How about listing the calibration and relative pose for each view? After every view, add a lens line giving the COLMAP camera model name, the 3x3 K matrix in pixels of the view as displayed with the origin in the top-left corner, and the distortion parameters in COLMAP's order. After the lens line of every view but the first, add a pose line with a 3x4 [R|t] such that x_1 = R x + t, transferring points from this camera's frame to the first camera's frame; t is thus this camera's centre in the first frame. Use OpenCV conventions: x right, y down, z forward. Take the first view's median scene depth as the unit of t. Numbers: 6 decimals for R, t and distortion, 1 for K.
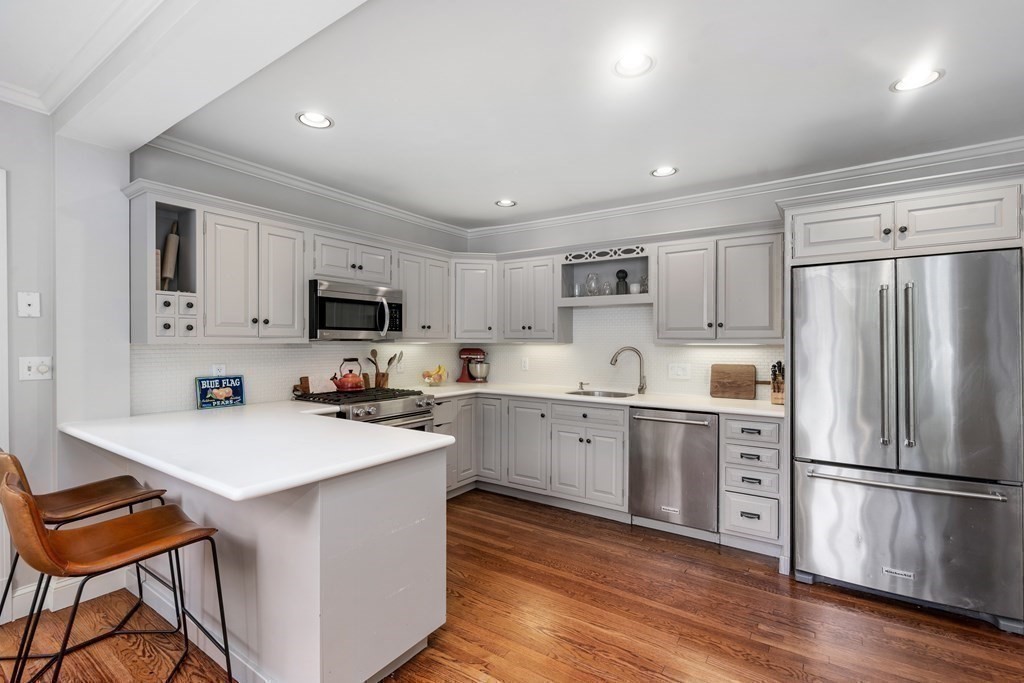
lens RADIAL K [[466.3, 0, 511.0], [0, 466.3, 344.1], [0, 0, 1]] dist [-0.003826, -0.000029]
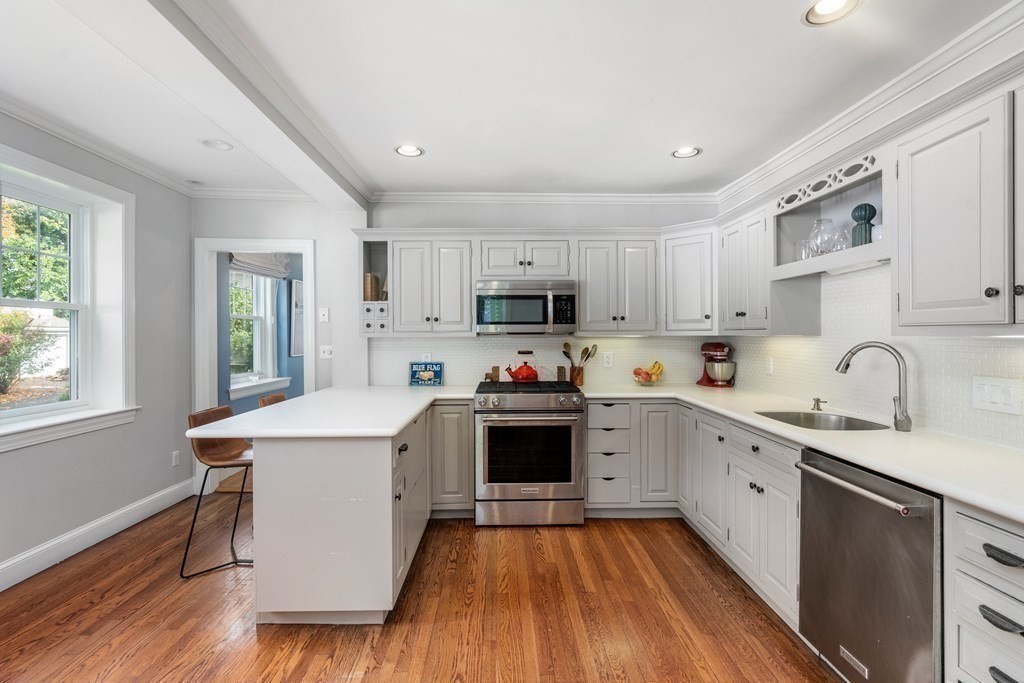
lens RADIAL K [[468.6, 0, 510.3], [0, 468.6, 335.6], [0, 0, 1]] dist [-0.002726, 0.000198]
pose [[0.578511, -0.005442, -0.815656, 0.501920], [0.001416, 0.999983, -0.005668, 0.001378], [0.815673, 0.002124, 0.578509, 0.364676]]
